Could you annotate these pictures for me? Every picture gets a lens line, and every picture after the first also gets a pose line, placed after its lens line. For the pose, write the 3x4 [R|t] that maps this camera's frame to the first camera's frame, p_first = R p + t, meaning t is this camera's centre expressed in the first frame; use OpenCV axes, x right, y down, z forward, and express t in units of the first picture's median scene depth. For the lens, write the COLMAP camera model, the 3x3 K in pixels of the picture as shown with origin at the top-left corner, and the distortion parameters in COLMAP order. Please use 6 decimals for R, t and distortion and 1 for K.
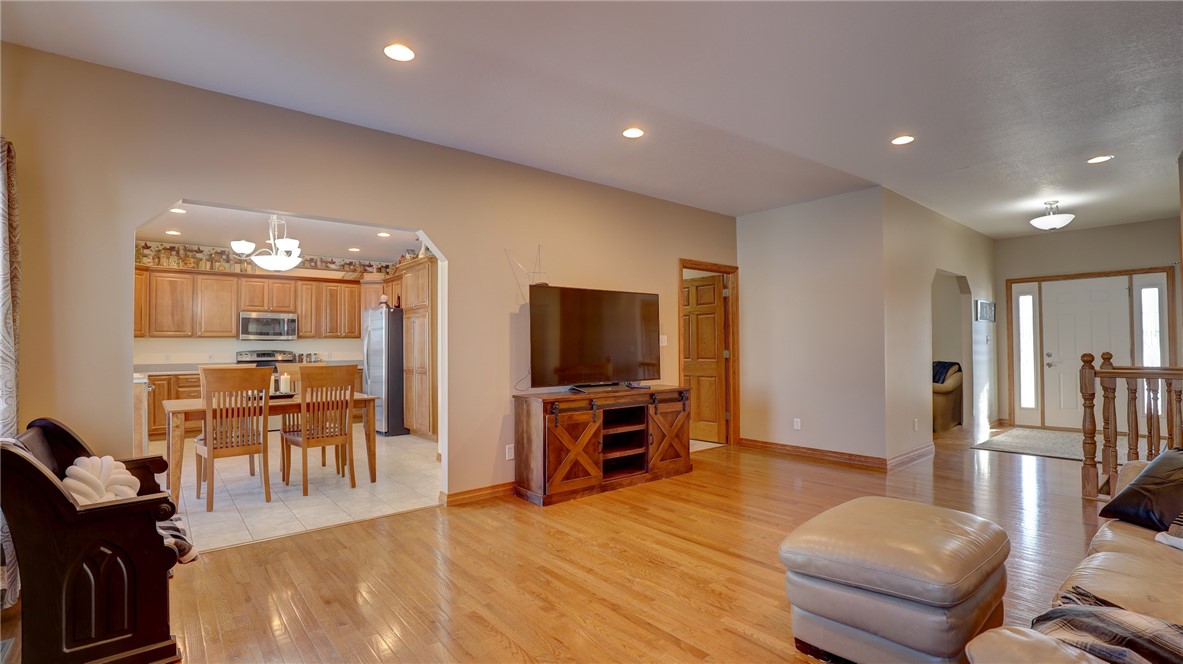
lens RADIAL K [[543.0, 0, 606.1], [0, 543.0, 336.2], [0, 0, 1]] dist [-0.027097, 0.001143]
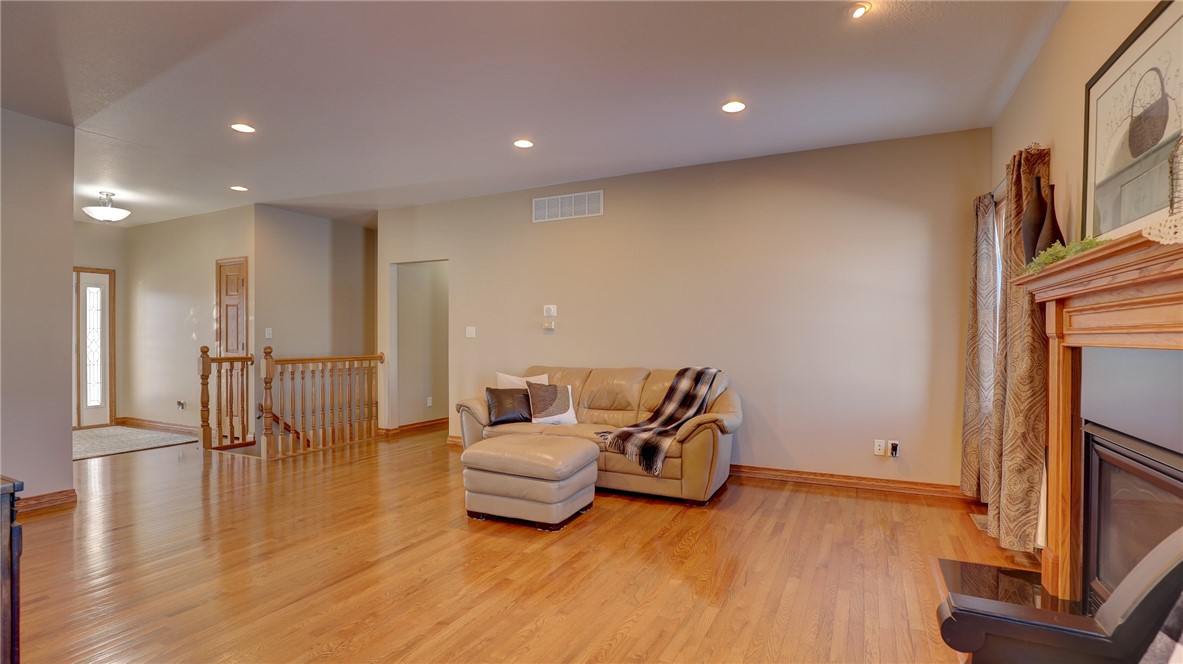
lens RADIAL K [[543.0, 0, 606.1], [0, 543.0, 336.2], [0, 0, 1]] dist [-0.027097, 0.001143]
pose [[-0.406041, 0.010089, 0.913799, -0.424460], [-0.015578, 0.999717, -0.017960, 0.013082], [-0.913722, -0.021528, -0.405769, 0.556763]]
